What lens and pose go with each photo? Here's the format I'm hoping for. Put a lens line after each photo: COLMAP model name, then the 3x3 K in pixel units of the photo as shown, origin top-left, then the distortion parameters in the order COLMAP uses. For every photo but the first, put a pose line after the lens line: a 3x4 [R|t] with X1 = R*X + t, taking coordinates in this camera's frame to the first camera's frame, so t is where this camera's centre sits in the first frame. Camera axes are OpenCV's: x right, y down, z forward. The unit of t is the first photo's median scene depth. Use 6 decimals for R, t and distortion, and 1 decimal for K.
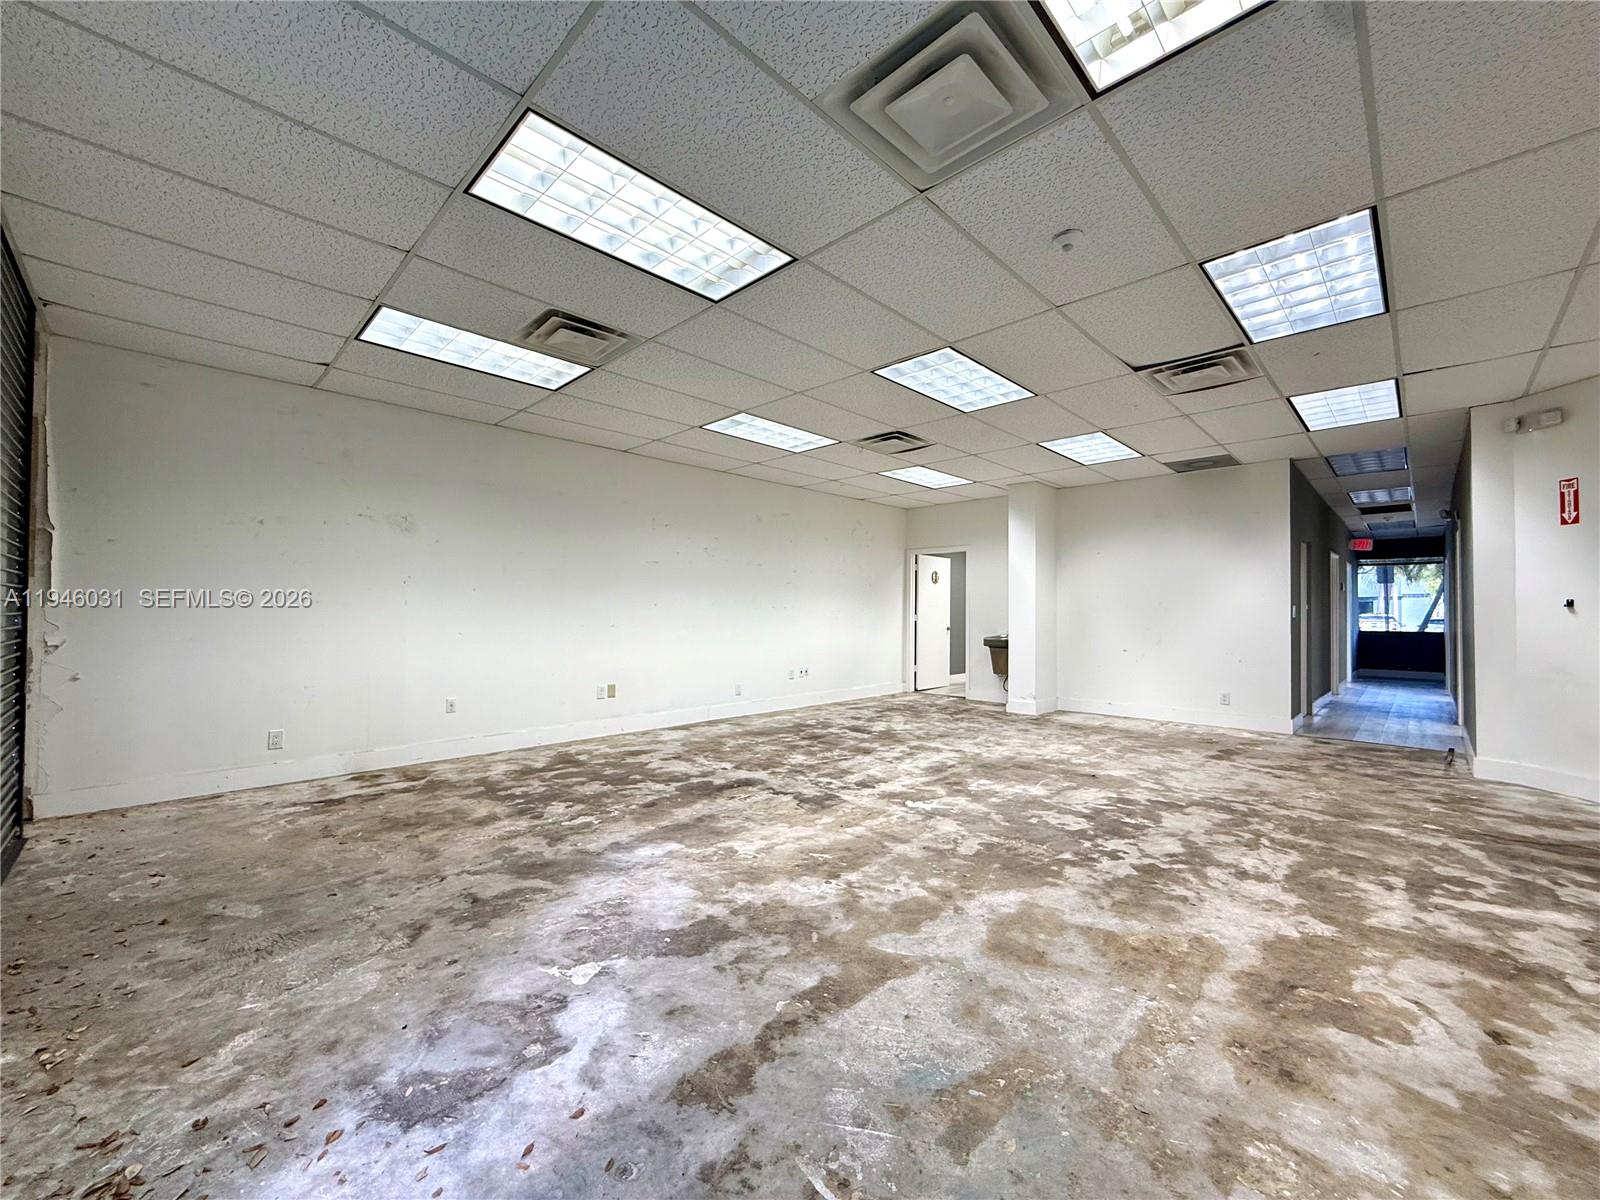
lens RADIAL K [[637.4, 0, 793.6], [0, 637.4, 601.6], [0, 0, 1]] dist [-0.000317, -0.000013]
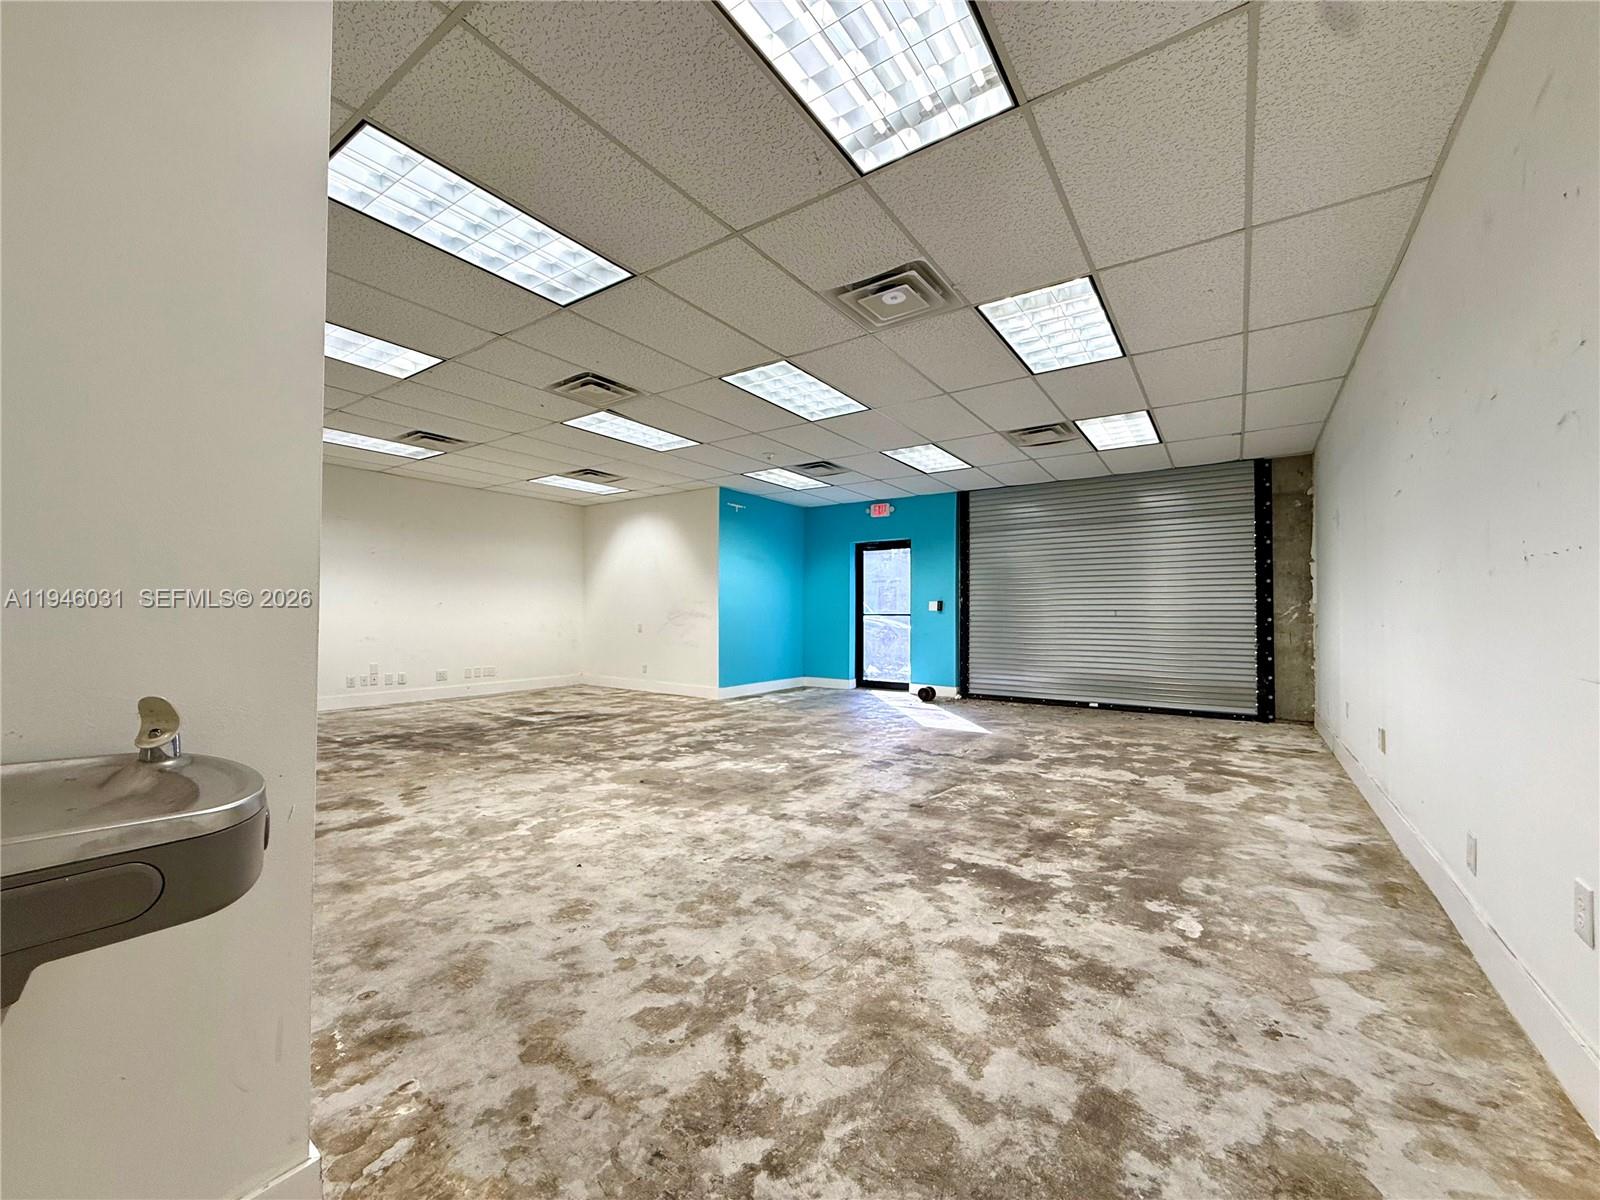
lens RADIAL K [[637.4, 0, 793.7], [0, 637.4, 601.7], [0, 0, 1]] dist [-0.000317, -0.000013]
pose [[-0.984752, -0.014390, -0.173366, 0.561271], [-0.007817, 0.999226, -0.038541, 0.076170], [0.173786, -0.036598, -0.984103, 2.552195]]
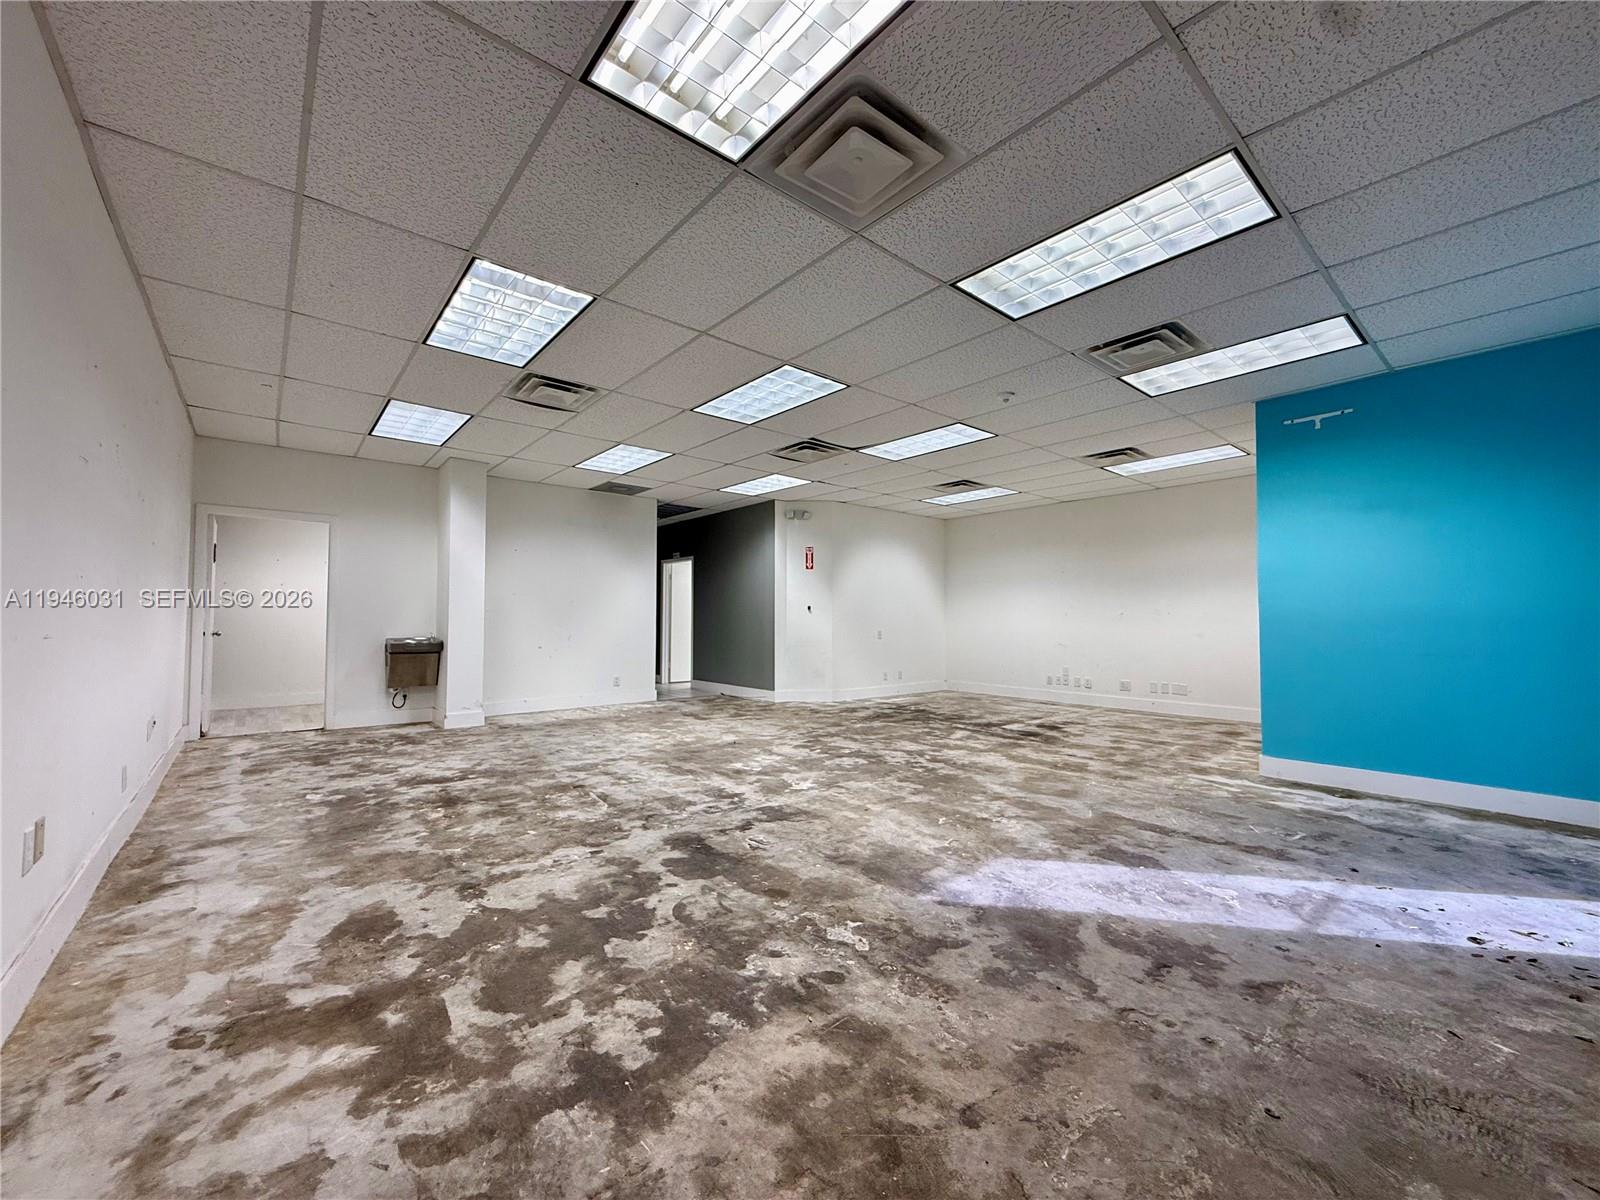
lens RADIAL K [[637.4, 0, 795.1], [0, 637.4, 604.1], [0, 0, 1]] dist [-0.000317, -0.000013]
pose [[0.088811, 0.019479, 0.995858, -0.996987], [-0.020907, 0.999625, -0.017688, 0.034346], [-0.995829, -0.019249, 0.089184, 1.040365]]
